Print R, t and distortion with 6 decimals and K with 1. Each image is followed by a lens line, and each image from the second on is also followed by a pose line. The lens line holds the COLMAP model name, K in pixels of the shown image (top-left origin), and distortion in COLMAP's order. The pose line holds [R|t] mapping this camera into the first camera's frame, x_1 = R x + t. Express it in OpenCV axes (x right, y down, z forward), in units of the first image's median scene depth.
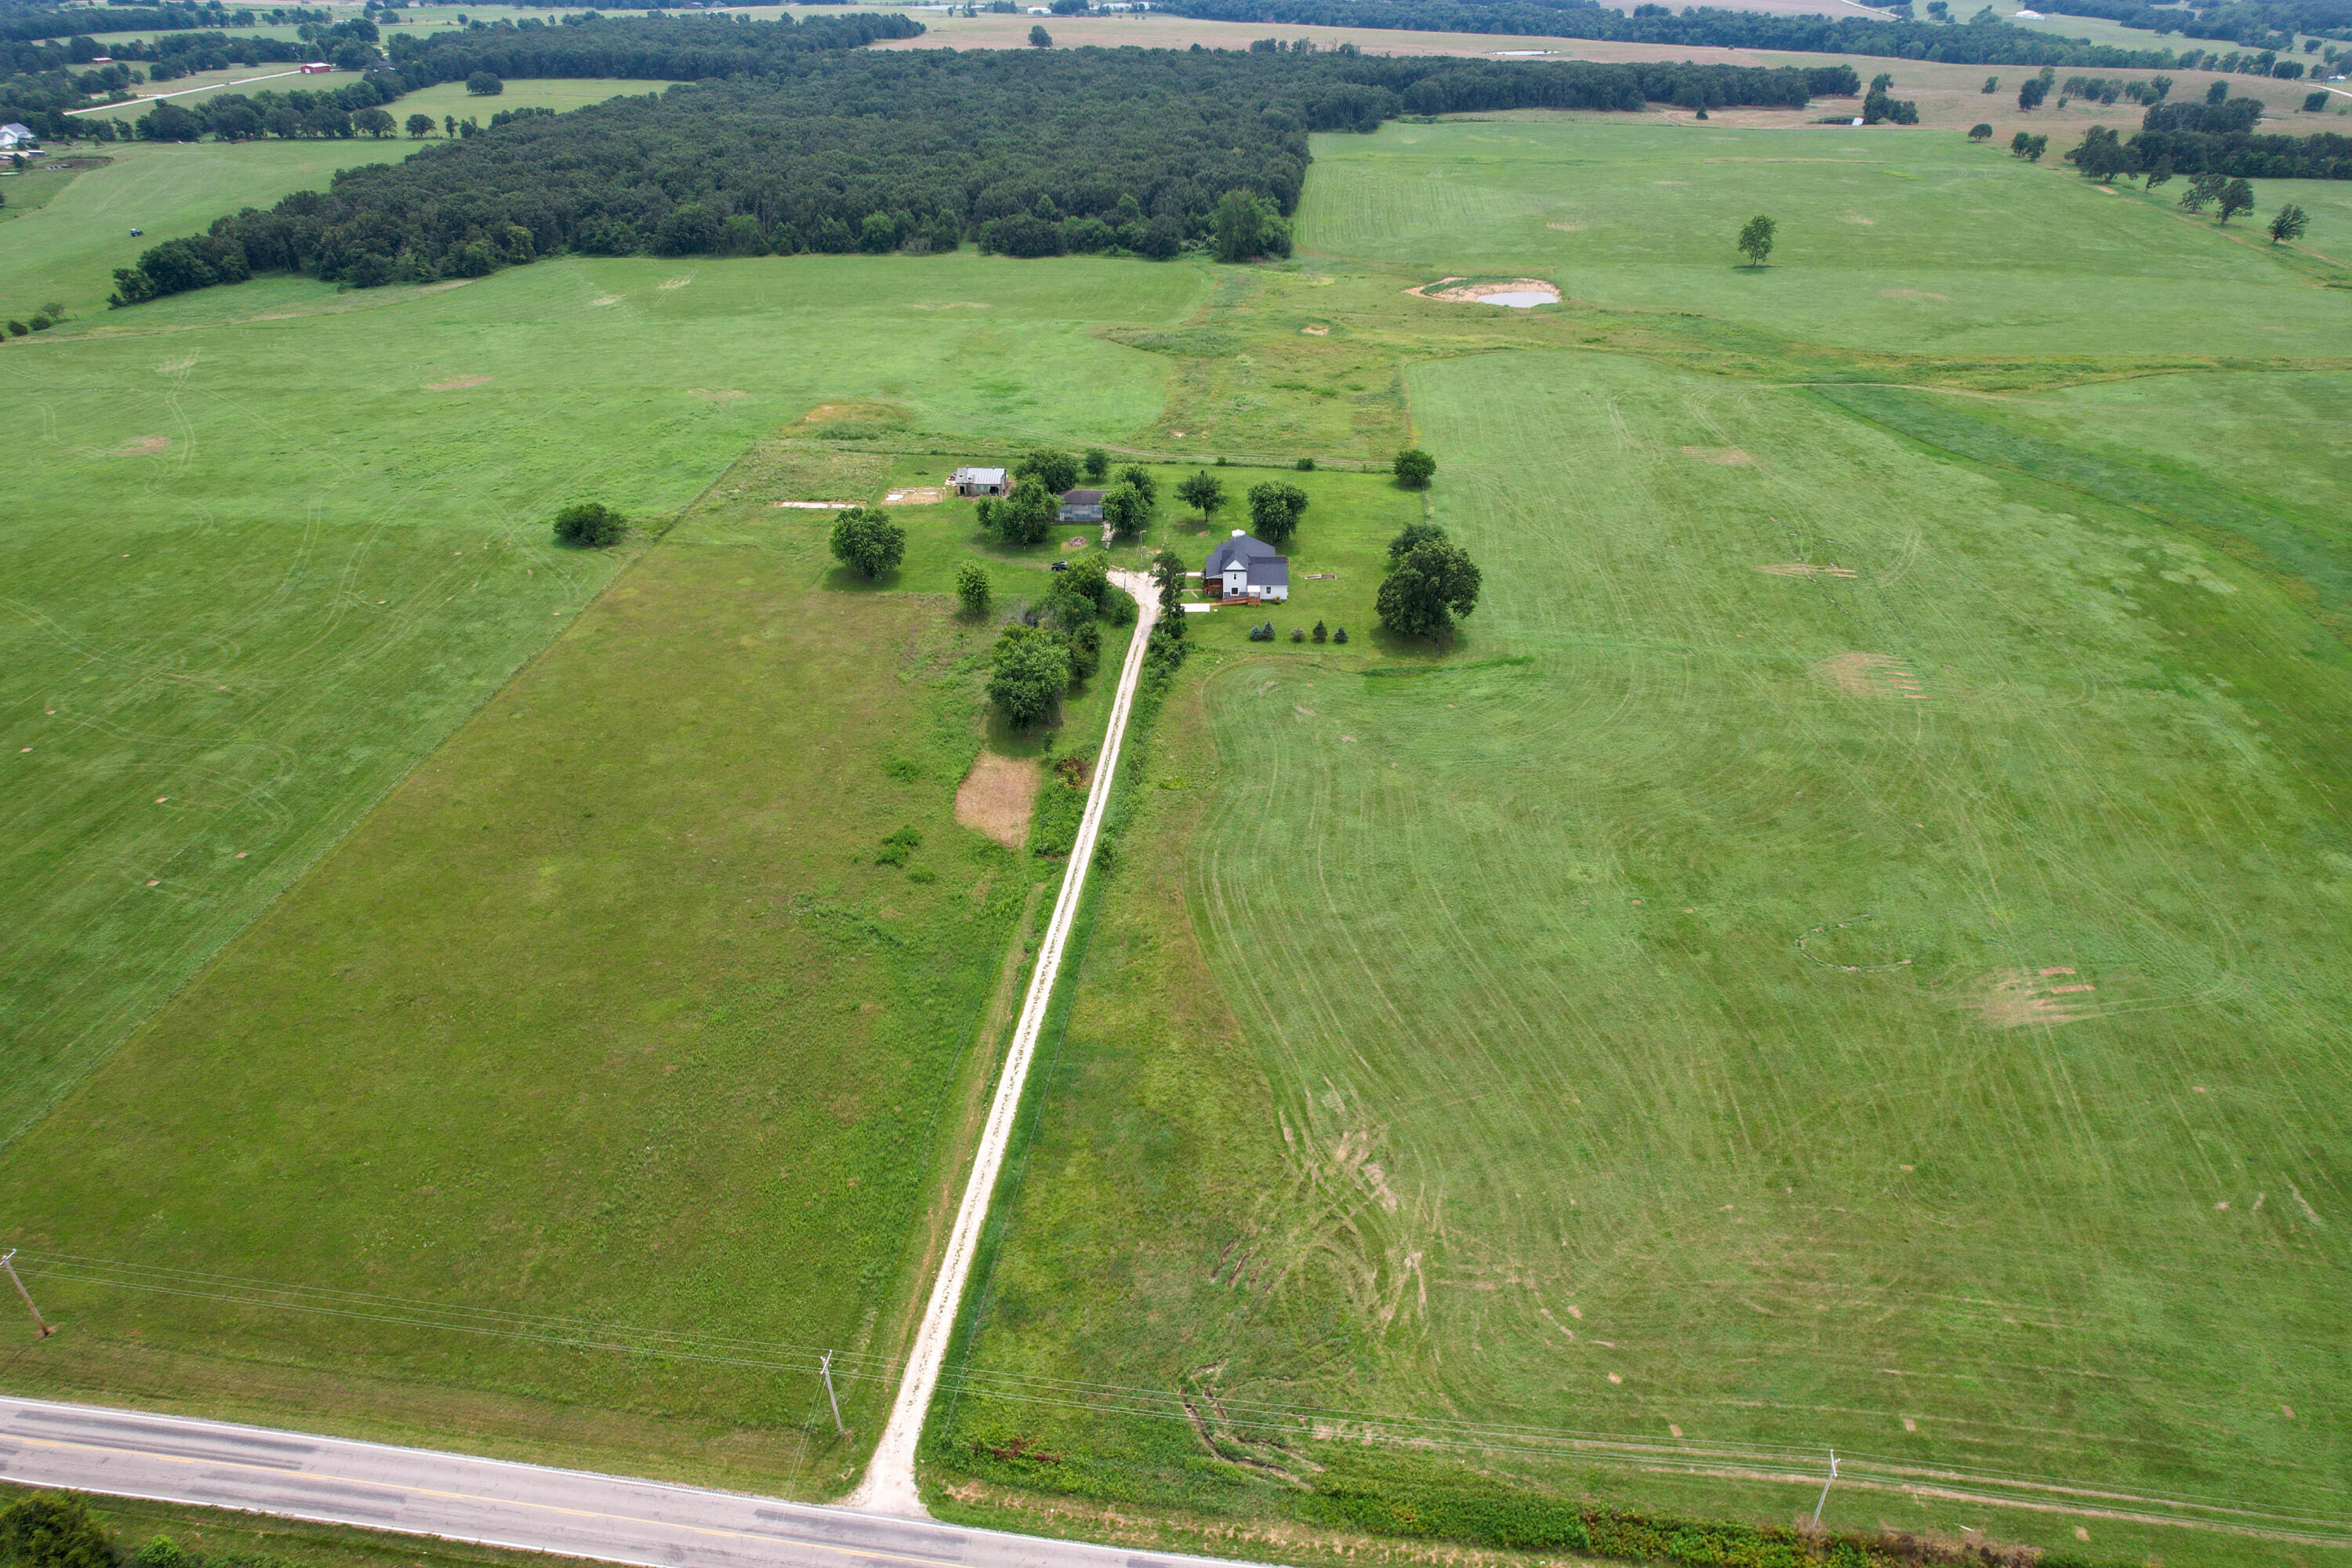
lens RADIAL K [[1506.8, 0, 1182.1], [0, 1506.8, 774.7], [0, 0, 1]] dist [-0.083280, 0.076058]
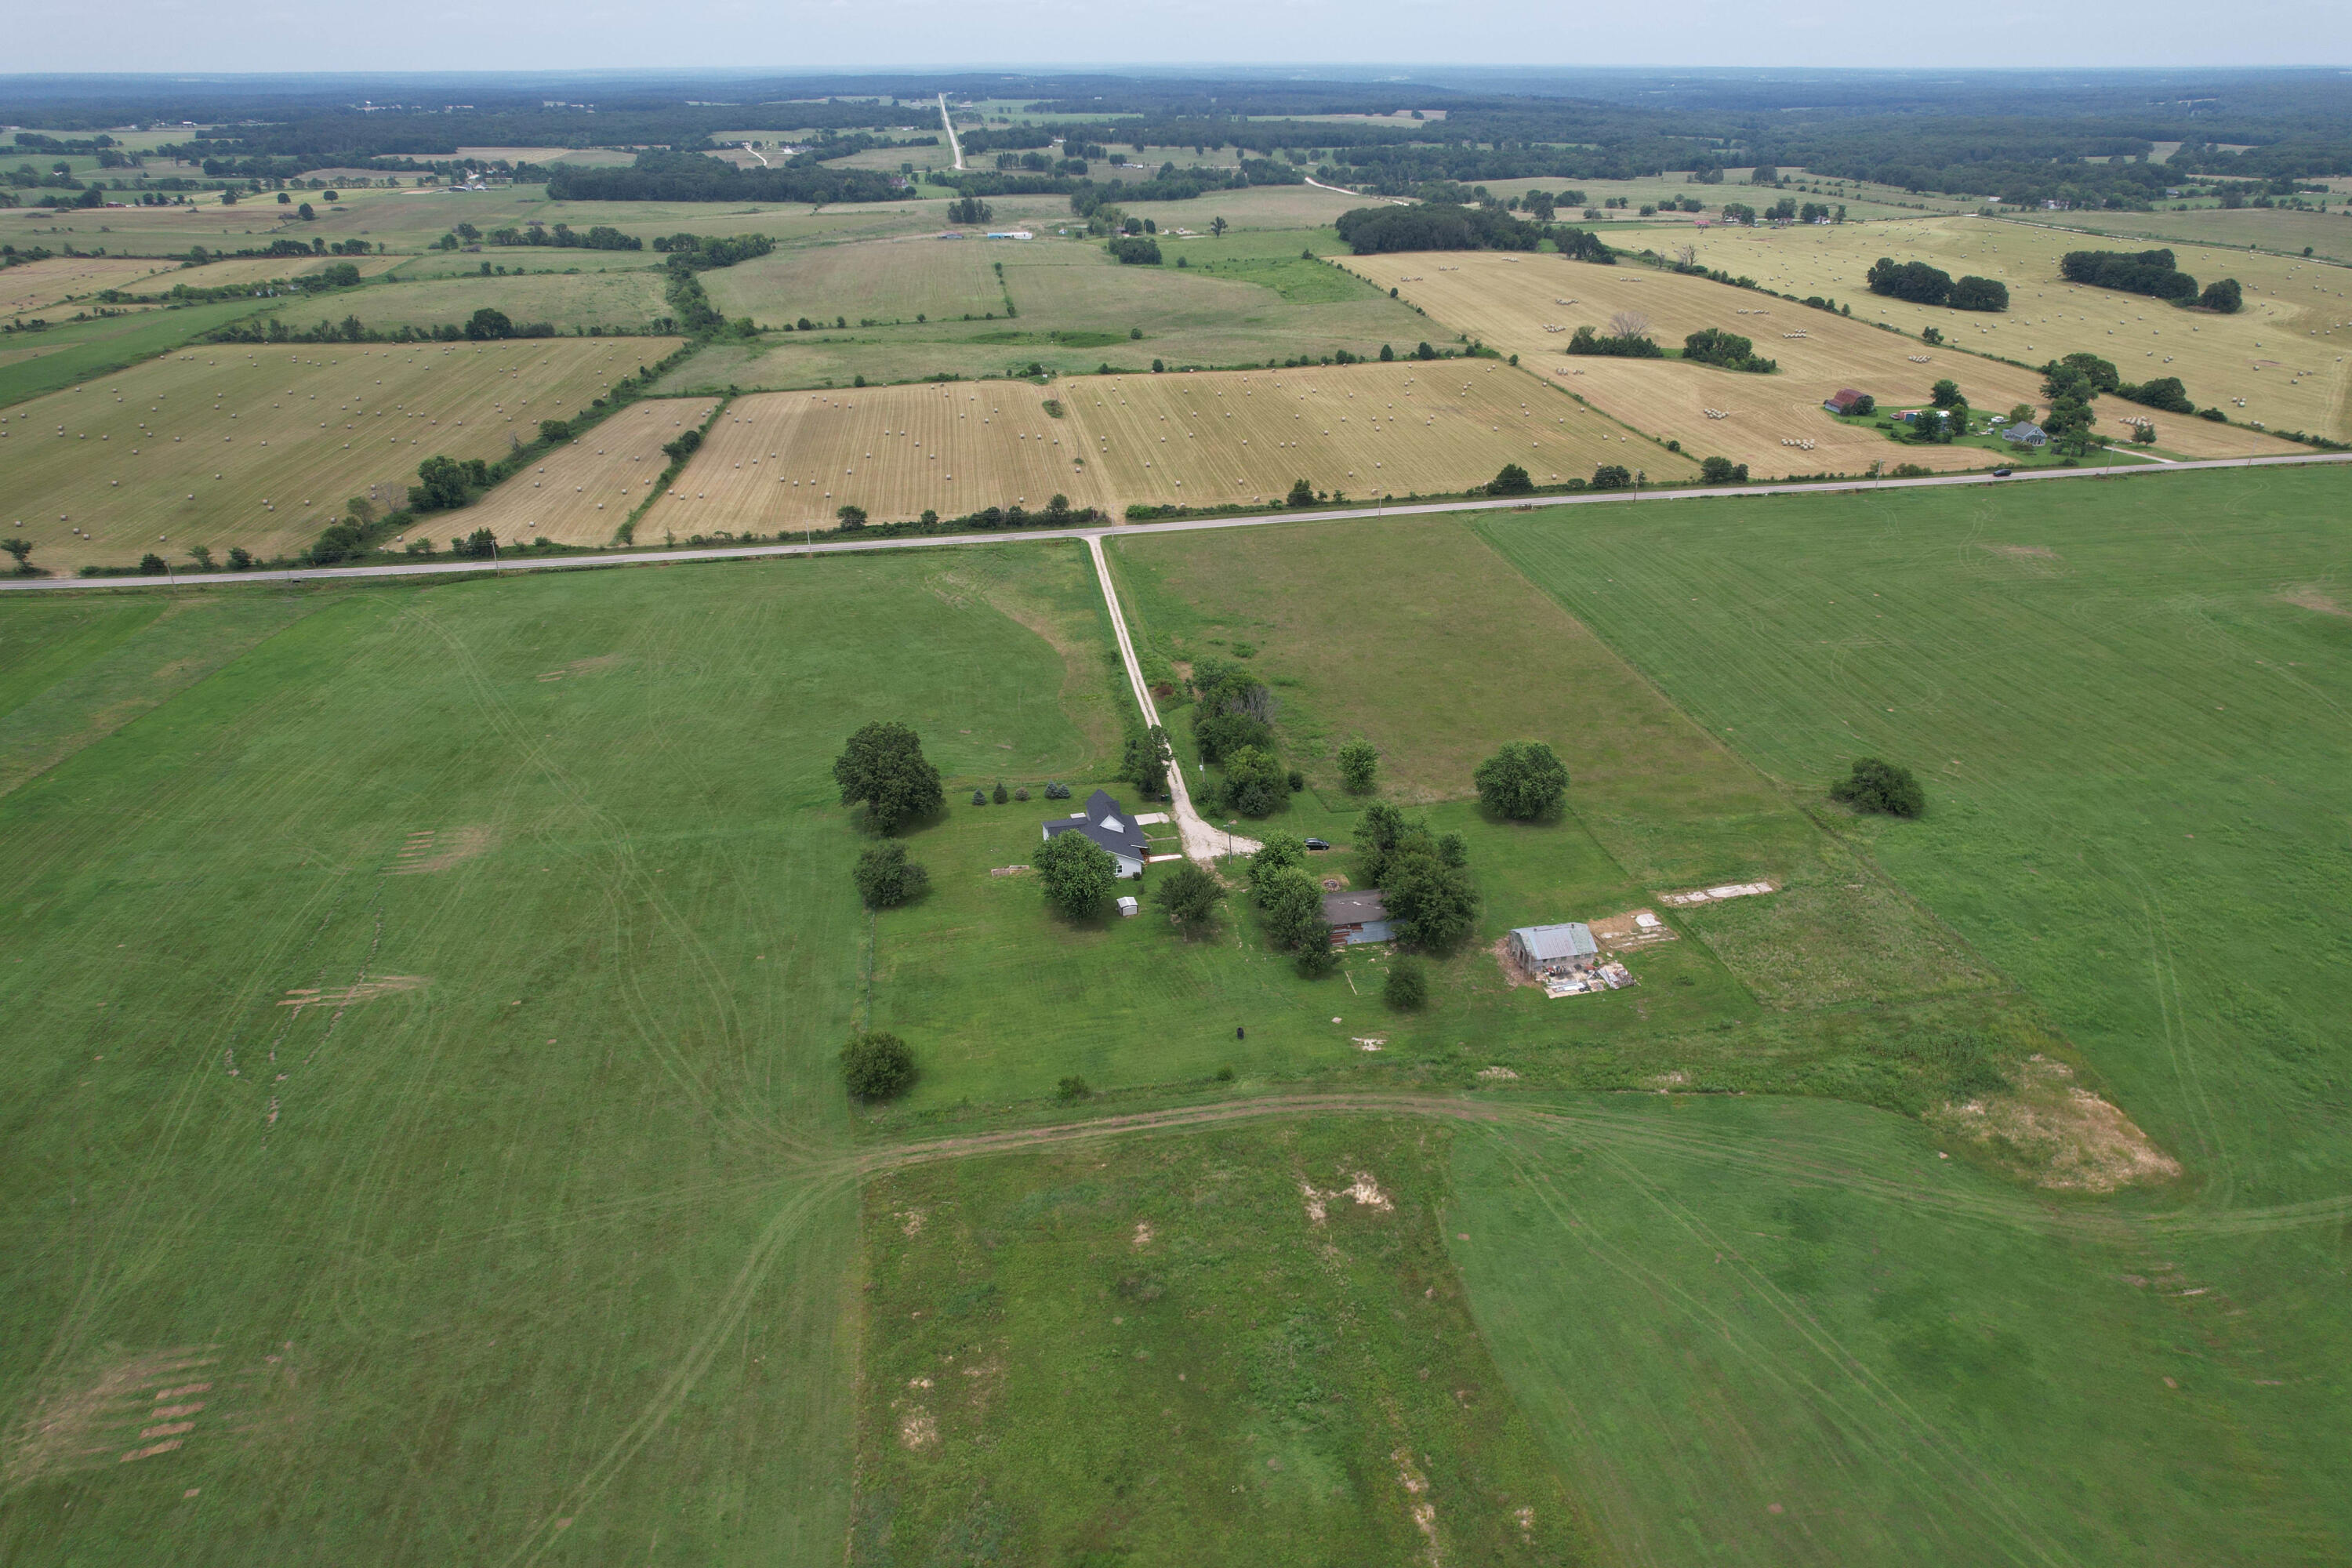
lens RADIAL K [[1506.8, 0, 1182.1], [0, 1506.8, 774.7], [0, 0, 1]] dist [-0.083280, 0.076058]
pose [[-0.967385, 0.120415, -0.222858, 0.146631], [-0.116568, 0.569474, 0.813702, -0.694321], [0.224894, 0.813142, -0.536864, 1.161569]]
